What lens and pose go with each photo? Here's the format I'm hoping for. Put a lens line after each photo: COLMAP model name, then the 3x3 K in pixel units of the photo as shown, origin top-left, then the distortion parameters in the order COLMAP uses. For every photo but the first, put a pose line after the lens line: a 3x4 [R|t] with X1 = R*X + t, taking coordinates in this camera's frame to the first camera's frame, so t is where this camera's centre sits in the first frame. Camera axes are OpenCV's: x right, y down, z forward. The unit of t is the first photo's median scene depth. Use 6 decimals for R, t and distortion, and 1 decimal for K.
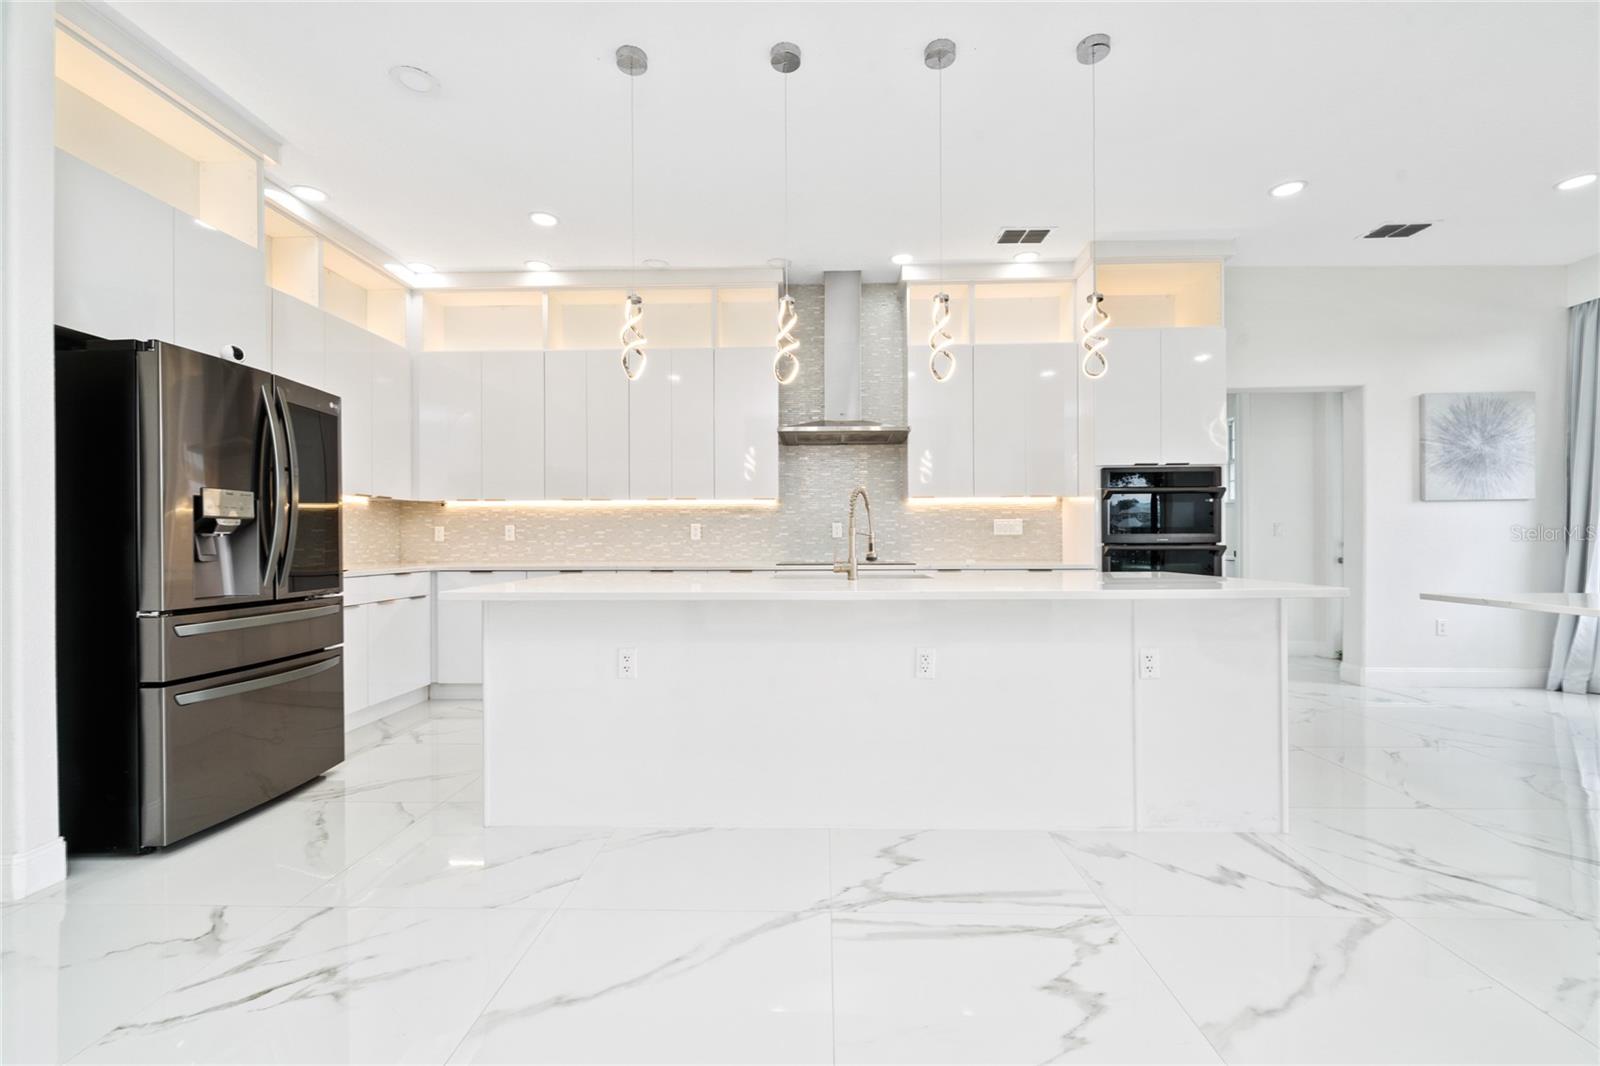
lens RADIAL K [[676.3, 0, 802.0], [0, 676.3, 541.9], [0, 0, 1]] dist [0.002025, 0.000116]
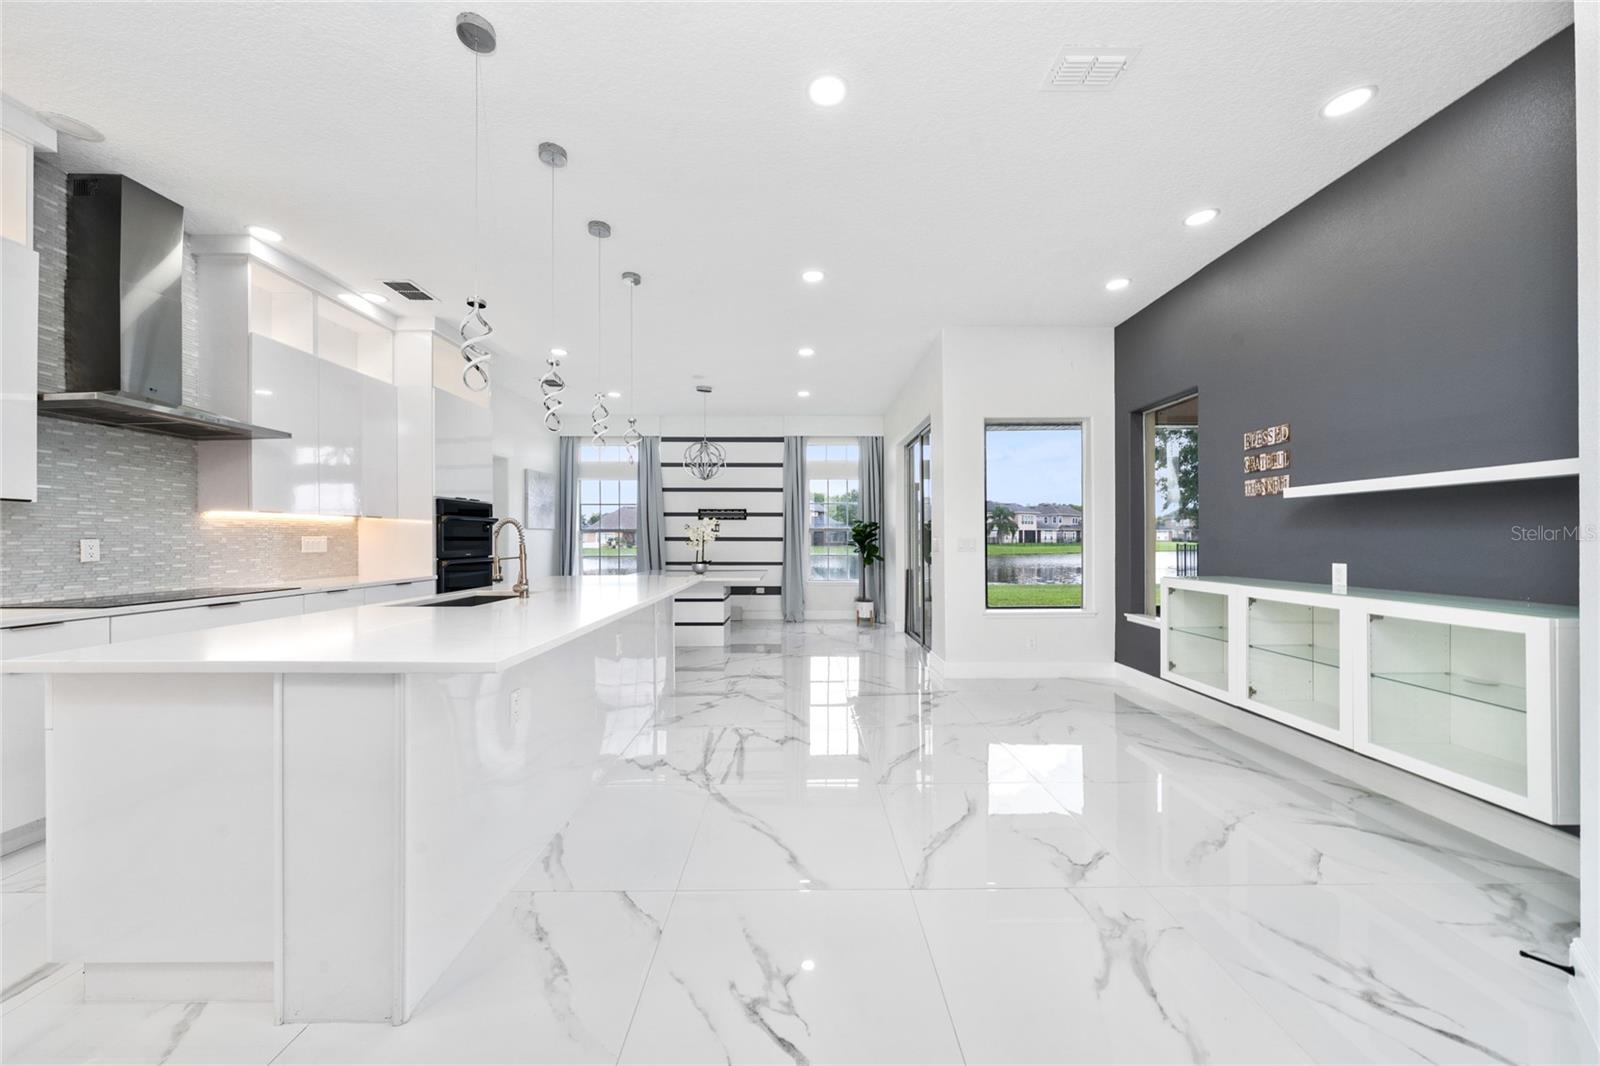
lens RADIAL K [[539.6, 0, 800.0], [0, 539.6, 533.0], [0, 0, 1]] dist [0.000934, 0.000058]
pose [[-0.031060, 0.016564, 0.999380, -0.546337], [0.006360, 0.999846, -0.016374, -0.023019], [-0.999497, 0.005848, -0.031160, 0.340826]]
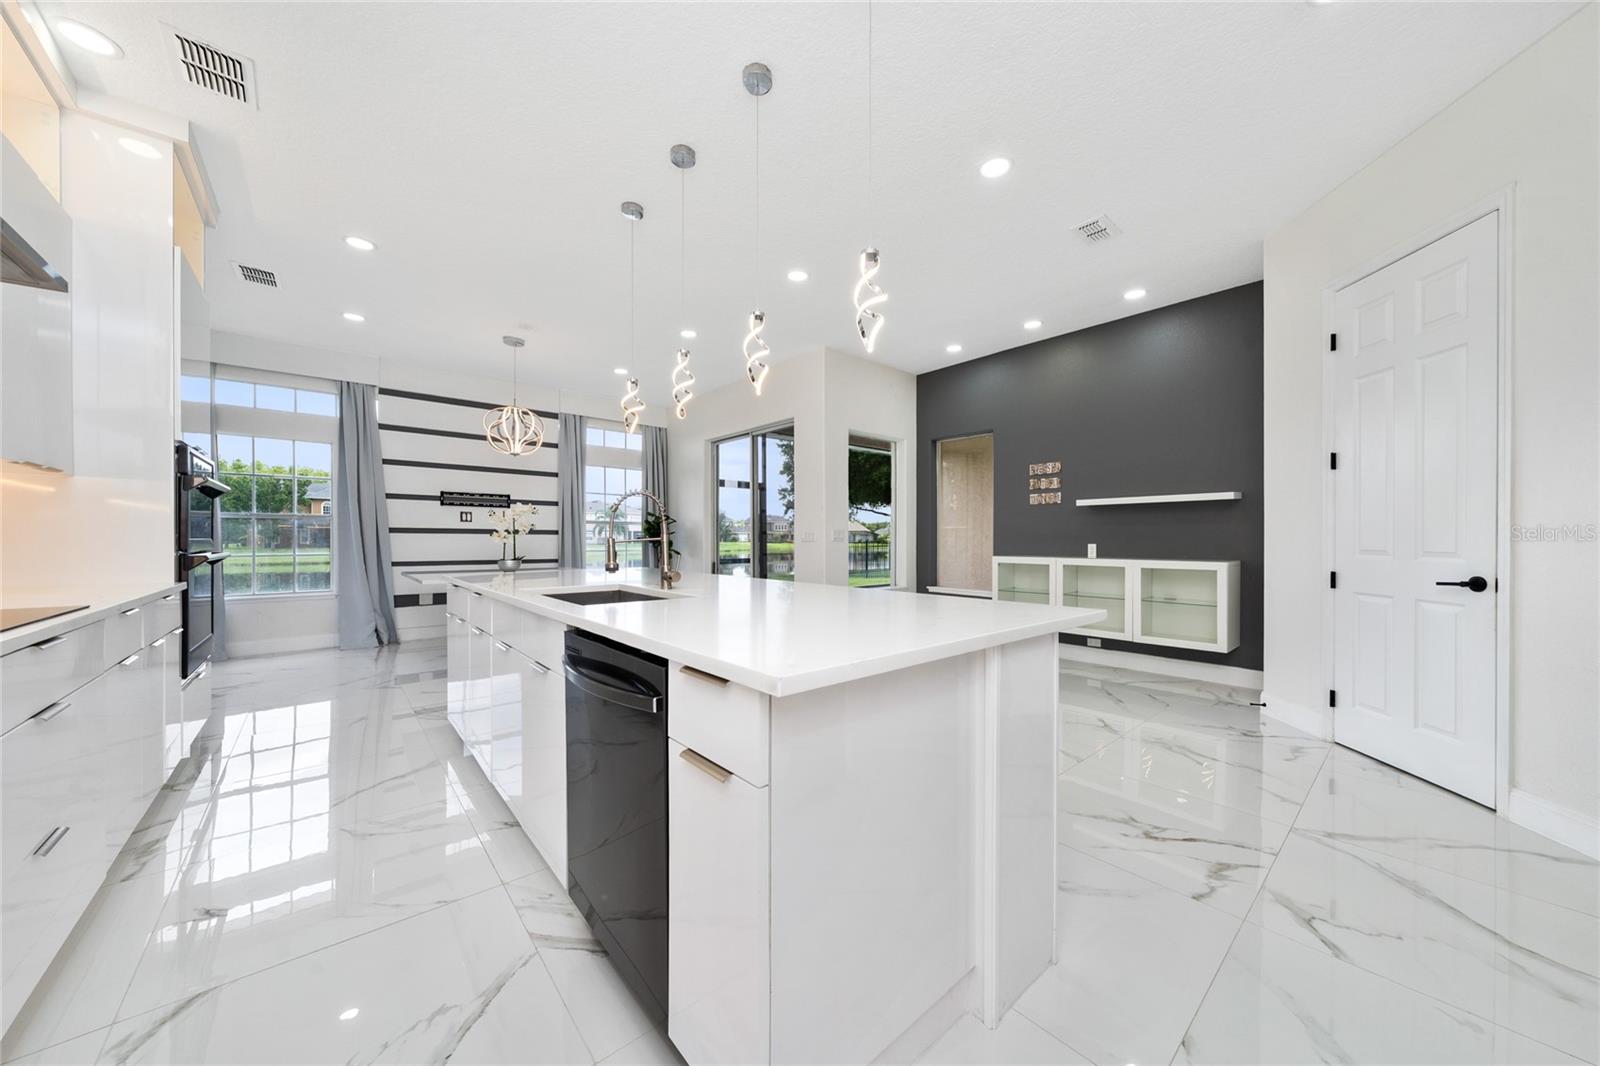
lens RADIAL K [[549.2, 0, 801.2], [0, 549.2, 535.5], [0, 0, 1]] dist [-0.000491, 0.000089]
pose [[-0.670686, 0.009850, 0.741676, -0.388973], [0.005352, 0.999950, -0.008440, -0.006770], [-0.741723, -0.001692, -0.670705, 0.851814]]
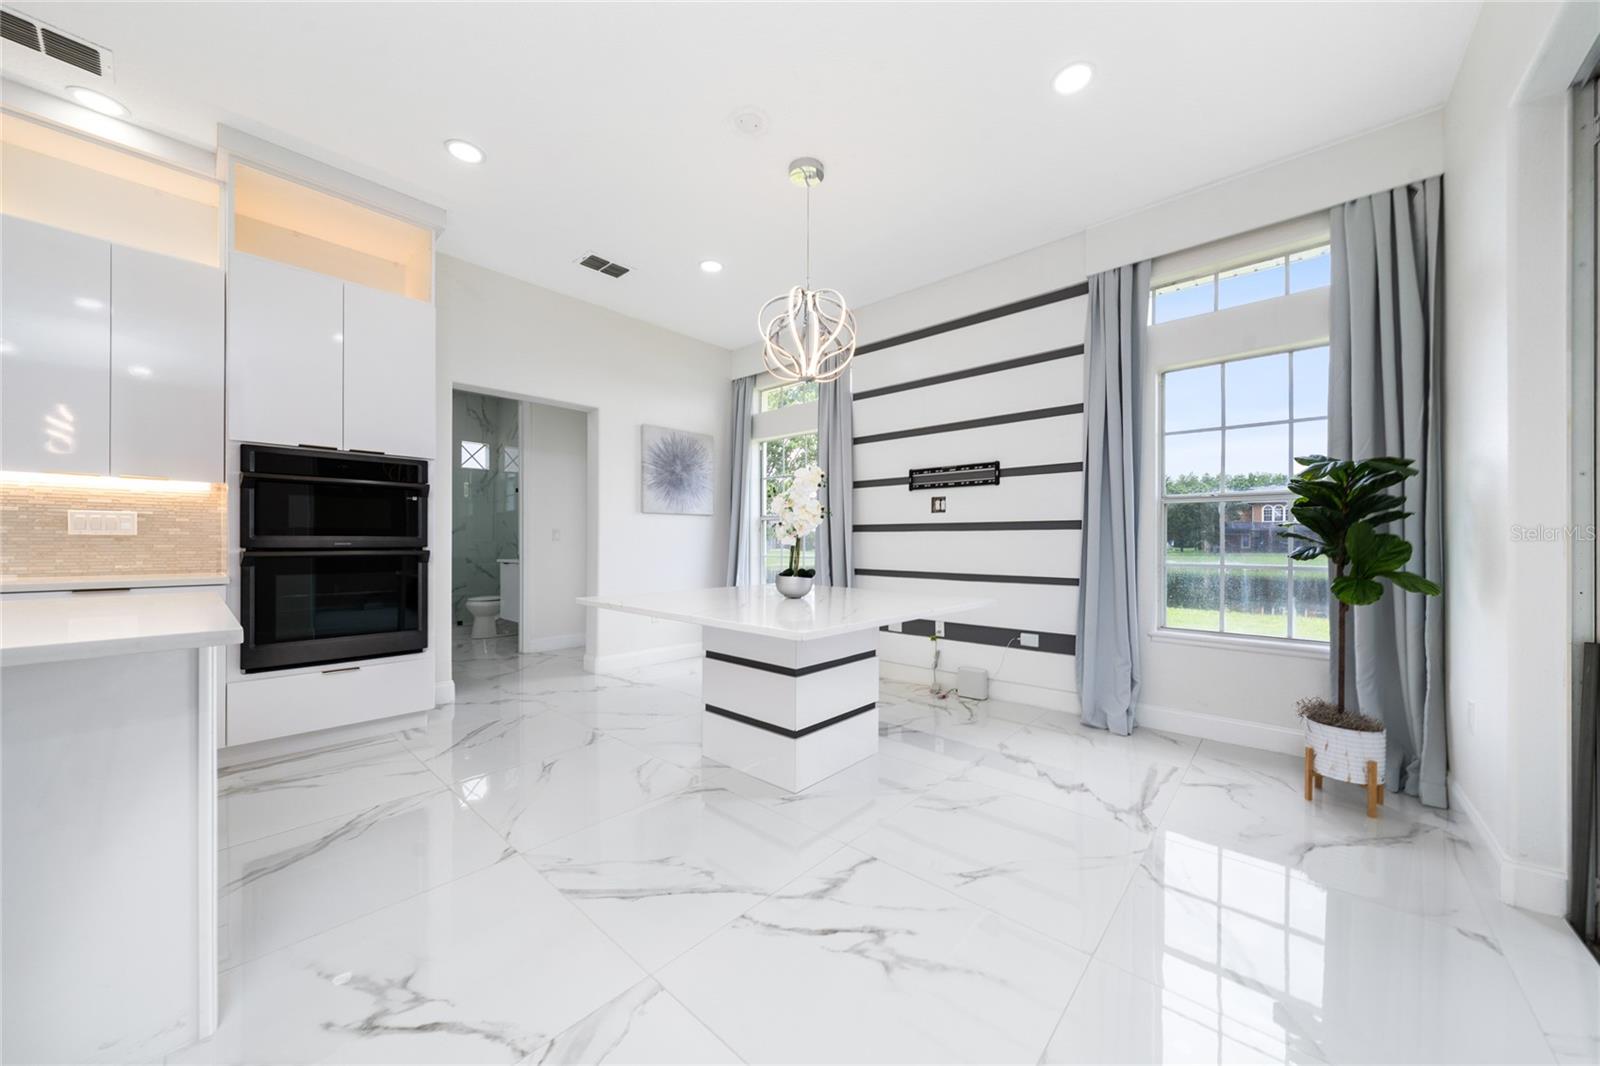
lens RADIAL K [[549.7, 0, 802.9], [0, 549.7, 542.2], [0, 0, 1]] dist [-0.008605, -0.000129]
pose [[0.643025, 0.006853, 0.765815, 0.365277], [-0.003789, 0.999976, -0.005767, -0.003240], [-0.765836, 0.000807, 0.643035, 0.158448]]
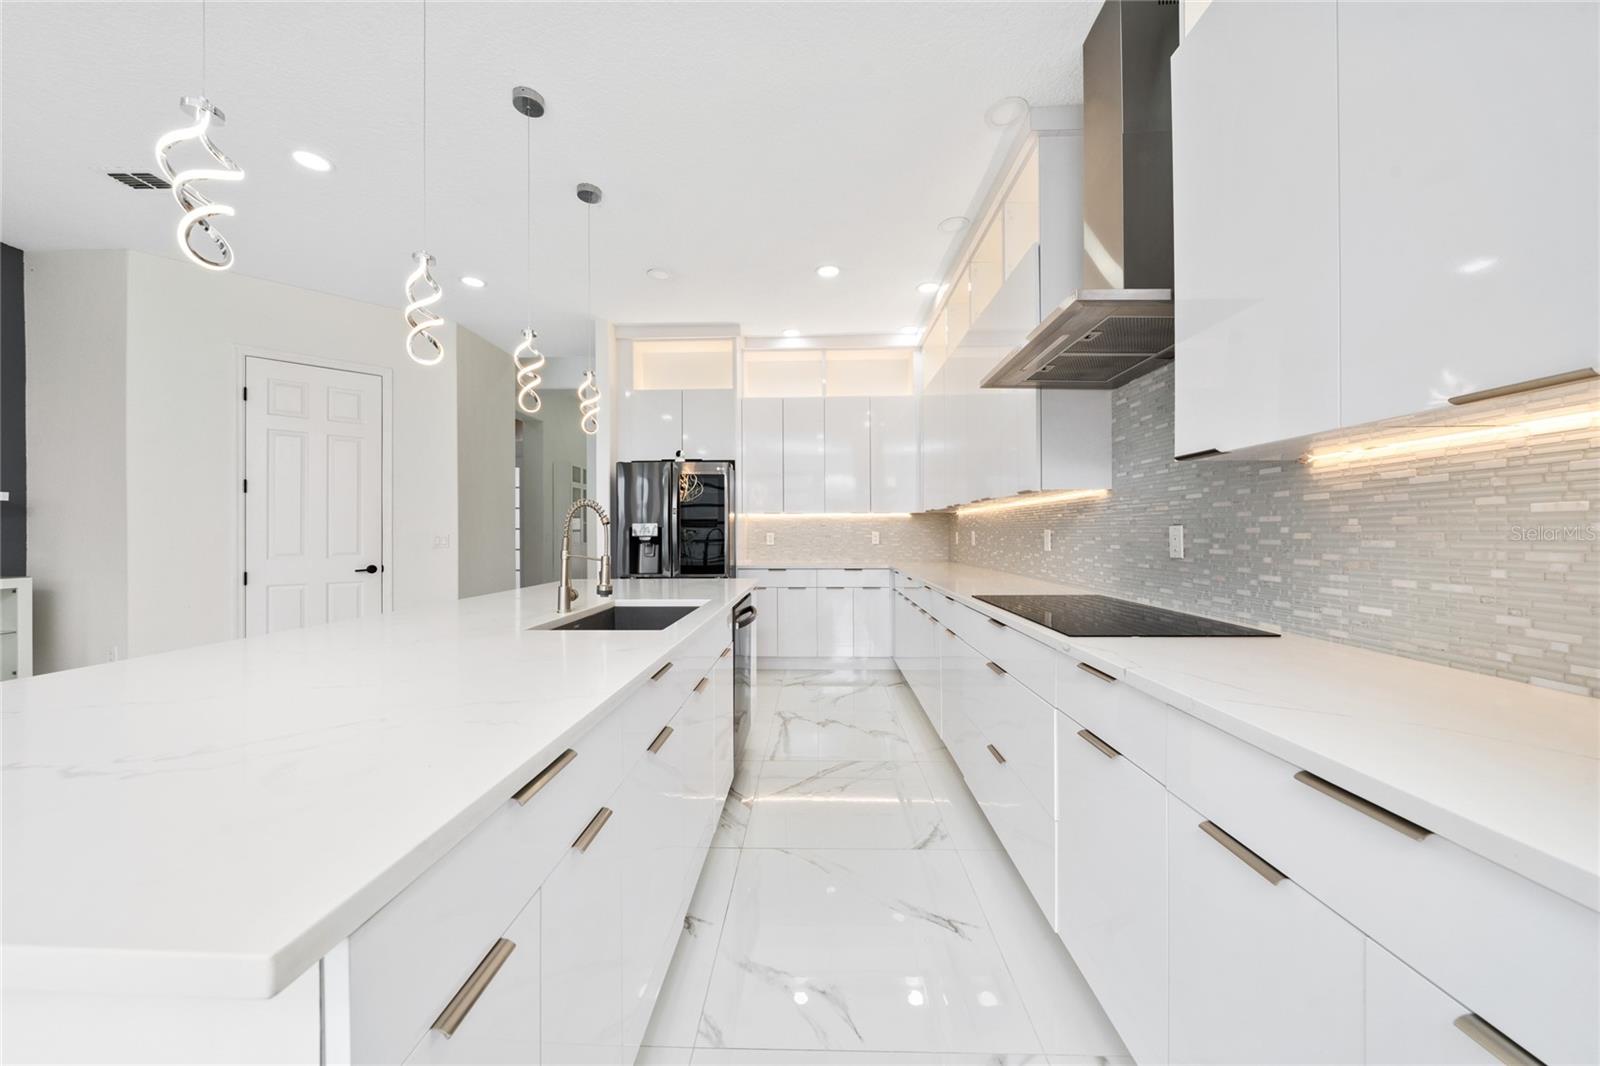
lens RADIAL K [[549.2, 0, 801.2], [0, 549.2, 535.5], [0, 0, 1]] dist [-0.000491, 0.000089]
pose [[-0.006843, 0.008512, -0.999940, 0.472348], [0.001318, 0.999963, 0.008504, -0.027220], [0.999976, -0.001259, -0.006854, 0.808345]]
